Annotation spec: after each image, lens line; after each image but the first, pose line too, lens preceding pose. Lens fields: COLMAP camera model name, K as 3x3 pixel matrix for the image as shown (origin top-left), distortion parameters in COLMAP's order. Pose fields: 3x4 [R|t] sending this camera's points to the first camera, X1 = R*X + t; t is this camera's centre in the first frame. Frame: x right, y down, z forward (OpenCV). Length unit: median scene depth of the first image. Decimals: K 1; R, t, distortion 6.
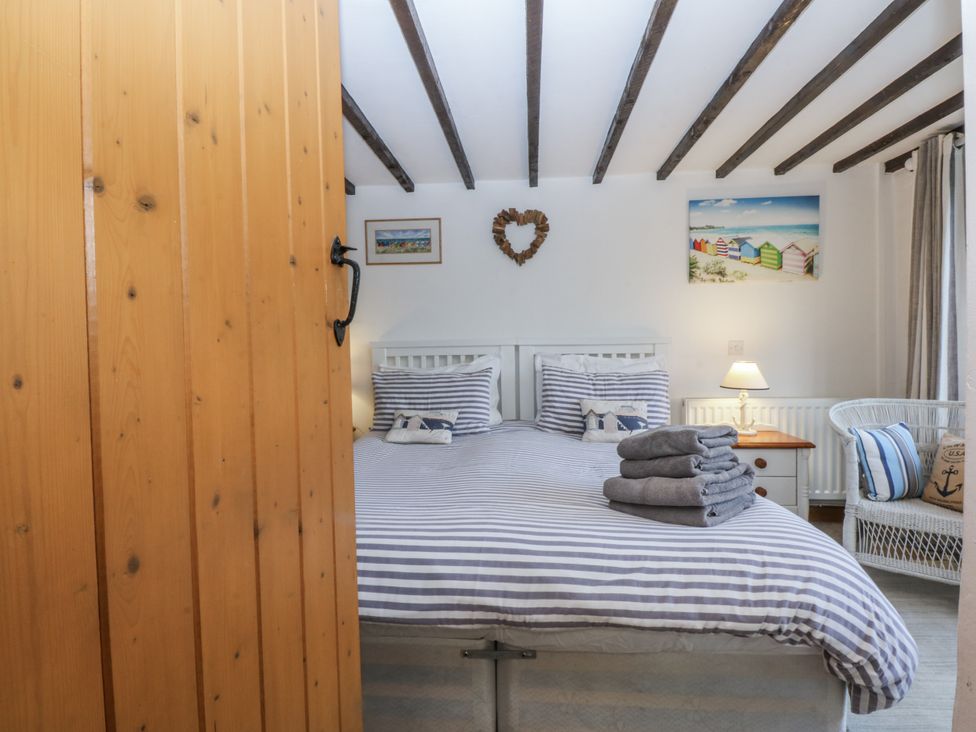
lens RADIAL K [[506.8, 0, 490.3], [0, 506.8, 367.1], [0, 0, 1]] dist [0.002100, -0.014364]
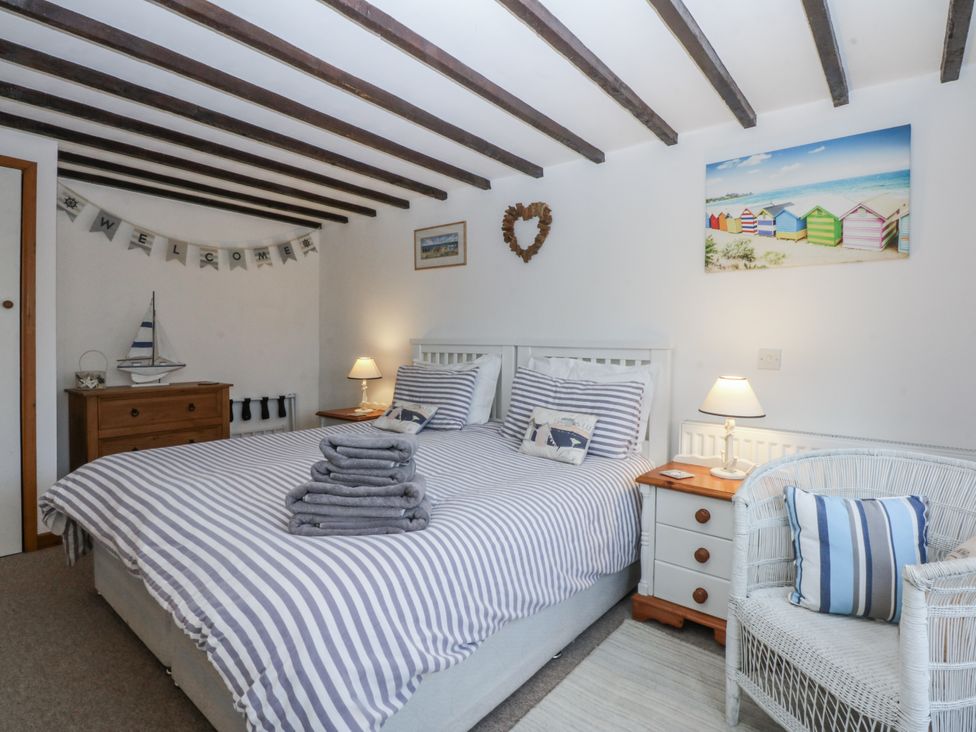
lens RADIAL K [[506.8, 0, 495.7], [0, 506.8, 366.5], [0, 0, 1]] dist [0.002100, -0.014364]
pose [[0.825520, 0.054920, -0.561695, 0.577990], [-0.058987, 0.998199, 0.010908, -0.012566], [0.561282, 0.024128, 0.827273, 0.191187]]
